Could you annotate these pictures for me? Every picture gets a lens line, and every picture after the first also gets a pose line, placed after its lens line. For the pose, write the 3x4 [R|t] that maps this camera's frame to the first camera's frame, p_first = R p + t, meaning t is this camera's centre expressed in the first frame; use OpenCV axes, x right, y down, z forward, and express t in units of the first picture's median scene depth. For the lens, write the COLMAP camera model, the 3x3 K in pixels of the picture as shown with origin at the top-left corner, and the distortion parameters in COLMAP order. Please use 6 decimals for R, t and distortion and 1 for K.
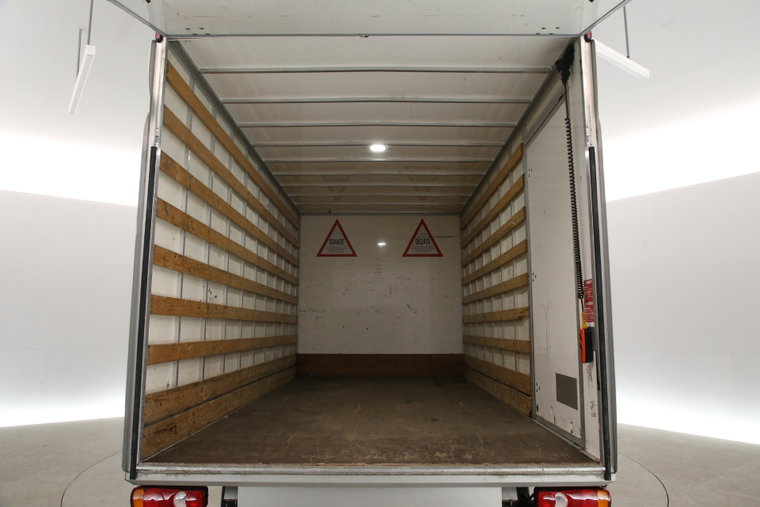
lens RADIAL K [[549.5, 0, 381.8], [0, 549.5, 252.8], [0, 0, 1]] dist [-0.003640, -0.000974]
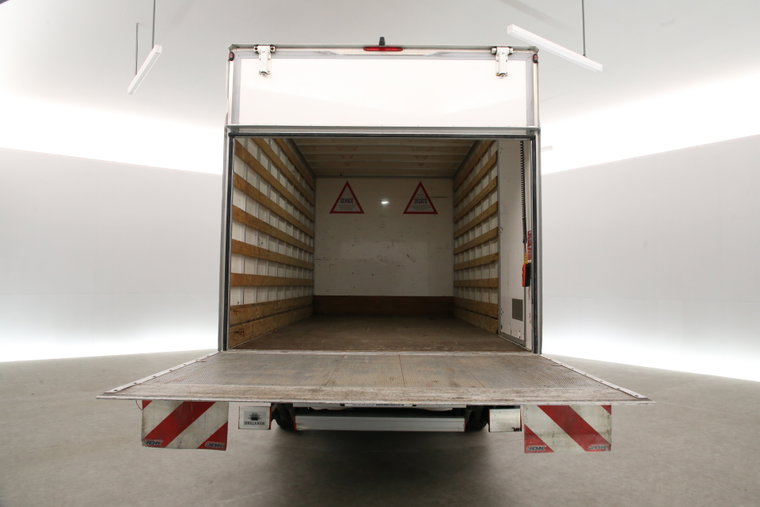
lens RADIAL K [[549.5, 0, 381.8], [0, 549.5, 252.8], [0, 0, 1]] dist [-0.003640, -0.000974]
pose [[0.999976, 0.006687, -0.001570, -0.006834], [-0.006543, 0.996911, 0.078262, -0.002091], [0.002088, -0.078250, 0.996932, -0.219363]]
